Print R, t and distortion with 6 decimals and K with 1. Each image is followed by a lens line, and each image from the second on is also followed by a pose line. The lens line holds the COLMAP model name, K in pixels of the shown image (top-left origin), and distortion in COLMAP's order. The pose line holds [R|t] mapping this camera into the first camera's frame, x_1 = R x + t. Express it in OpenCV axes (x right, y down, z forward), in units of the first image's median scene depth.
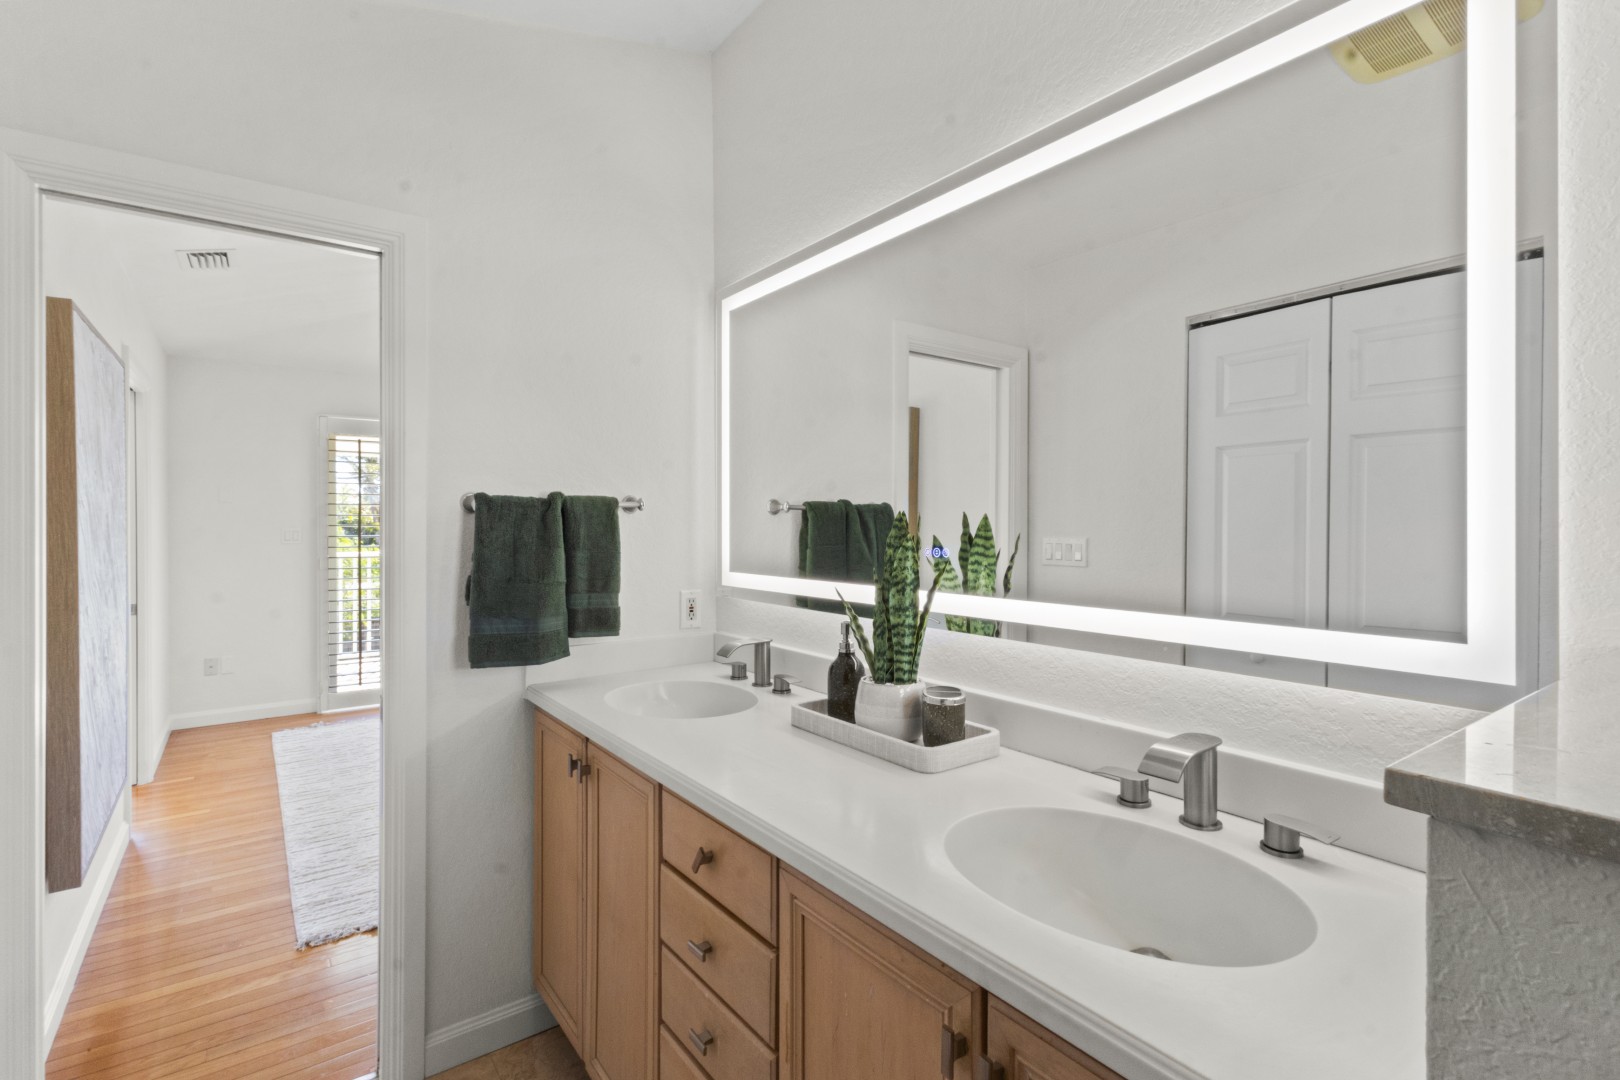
lens RADIAL K [[760.8, 0, 810.0], [0, 760.8, 540.0], [0, 0, 1]] dist [0.050916, 0.000068]
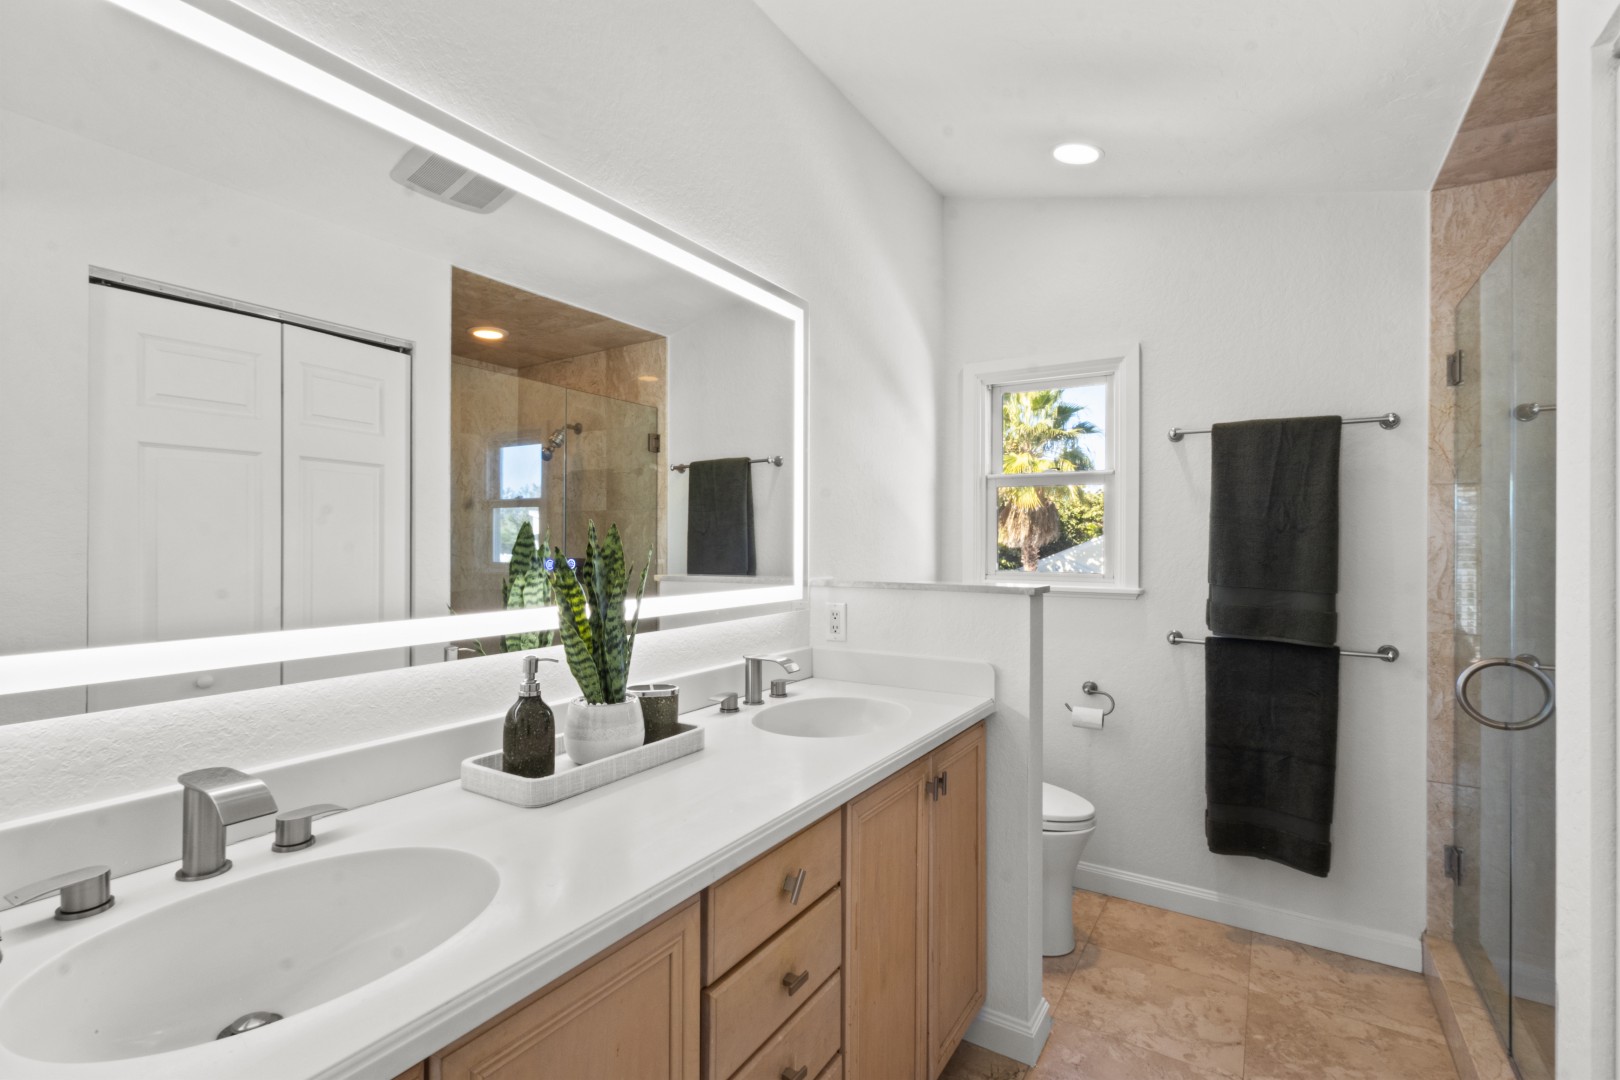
lens RADIAL K [[752.7, 0, 769.5], [0, 752.7, 535.6], [0, 0, 1]] dist [-0.000119, -0.000083]
pose [[-0.333333, -0.001246, 0.942808, -0.694177], [0.005651, 0.999979, 0.003320, -0.019428], [-0.942792, 0.006434, -0.333318, 0.909402]]
